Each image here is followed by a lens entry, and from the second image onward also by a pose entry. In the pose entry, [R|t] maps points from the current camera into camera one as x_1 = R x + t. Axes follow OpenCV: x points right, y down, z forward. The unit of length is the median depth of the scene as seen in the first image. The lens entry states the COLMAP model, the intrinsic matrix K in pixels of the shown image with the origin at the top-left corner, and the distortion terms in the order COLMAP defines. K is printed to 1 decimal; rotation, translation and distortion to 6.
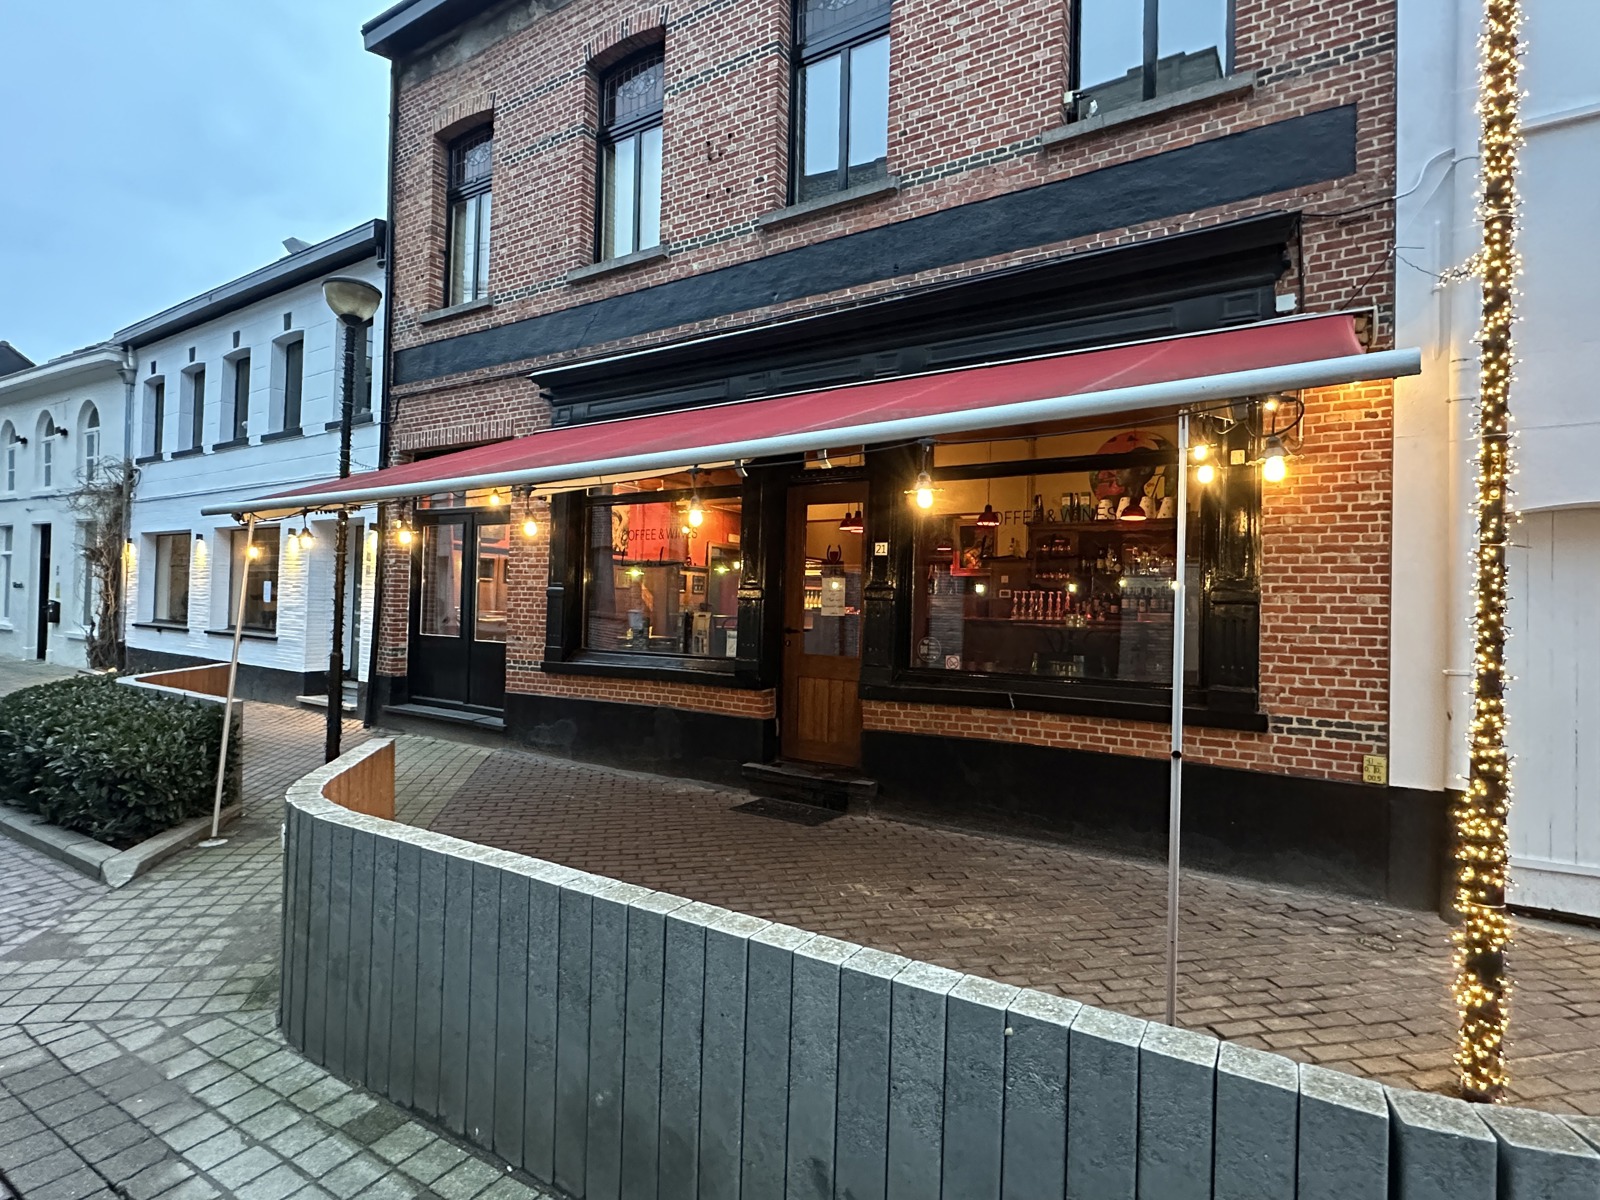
lens RADIAL K [[804.4, 0, 799.6], [0, 804.4, 595.0], [0, 0, 1]] dist [-0.000594, -0.000768]
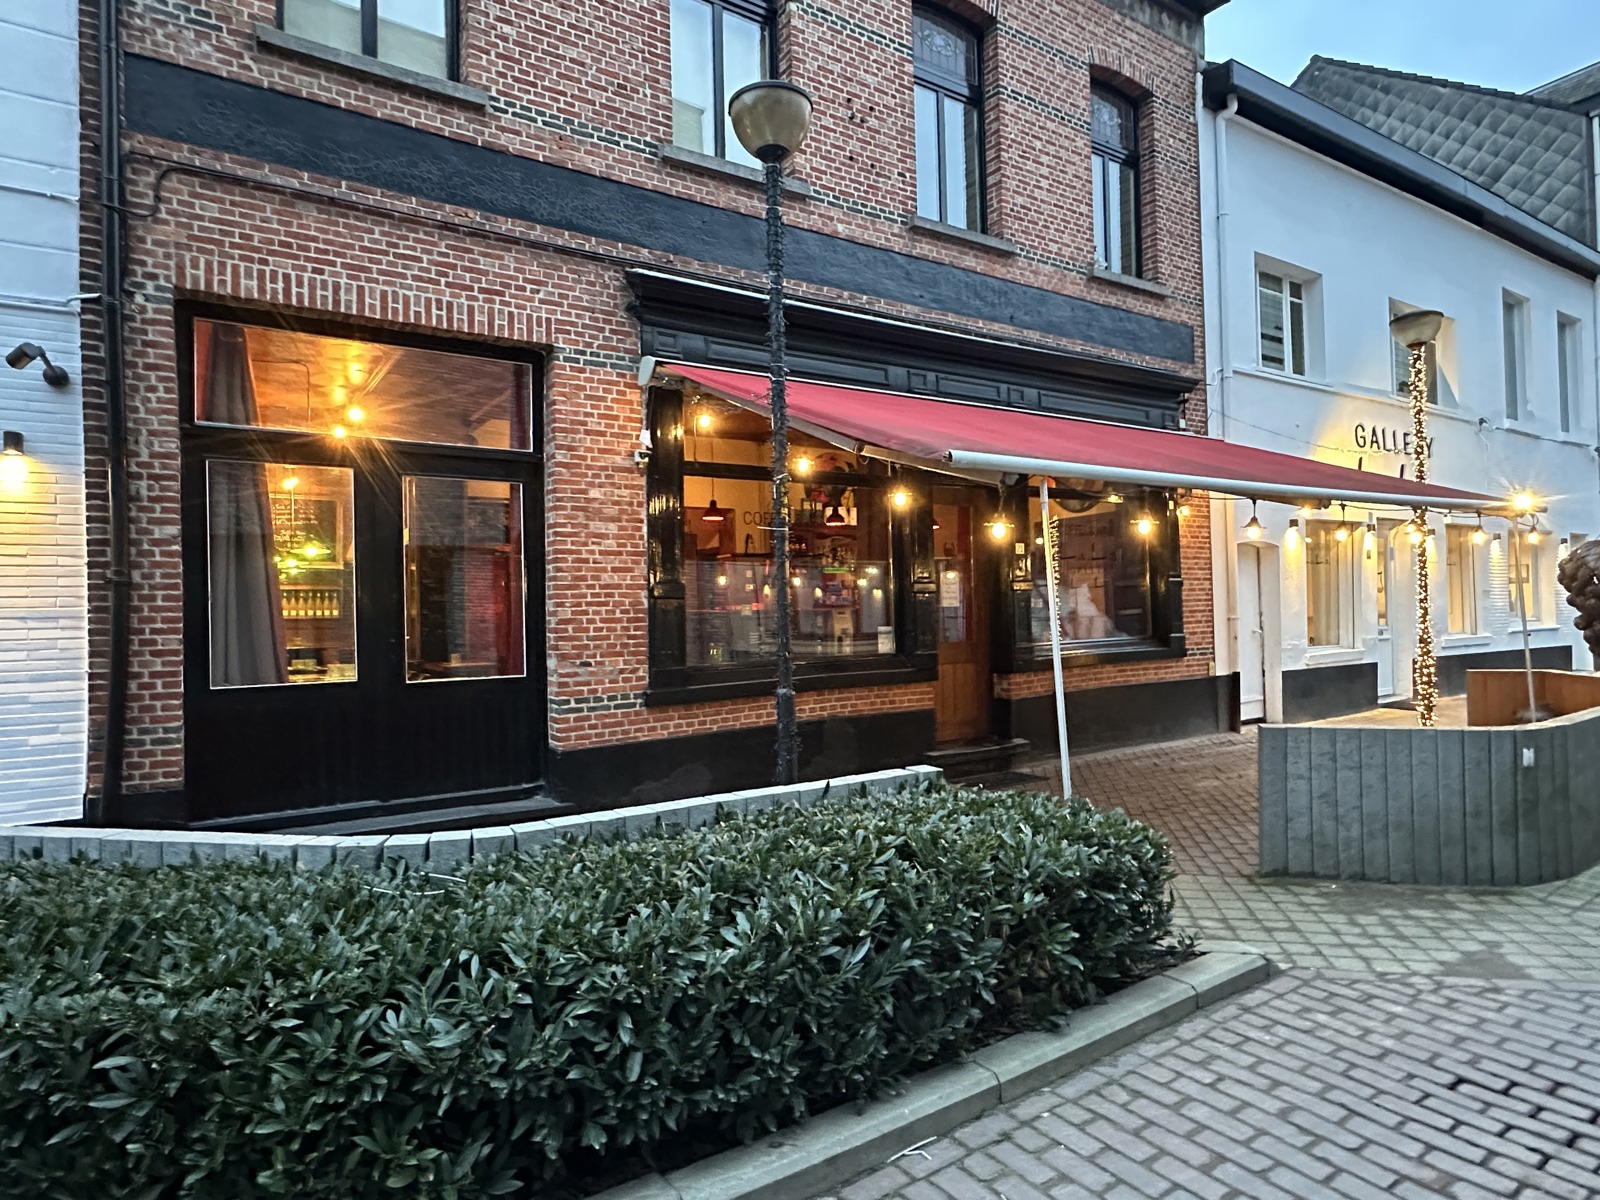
lens RADIAL K [[885.7, 0, 798.6], [0, 885.7, 600.6], [0, 0, 1]] dist [-0.002393, 0.000269]
pose [[0.417012, -0.026313, 0.908520, -1.231821], [0.016980, 0.999632, 0.021158, -0.012075], [-0.908742, 0.006604, 0.417306, 0.726266]]
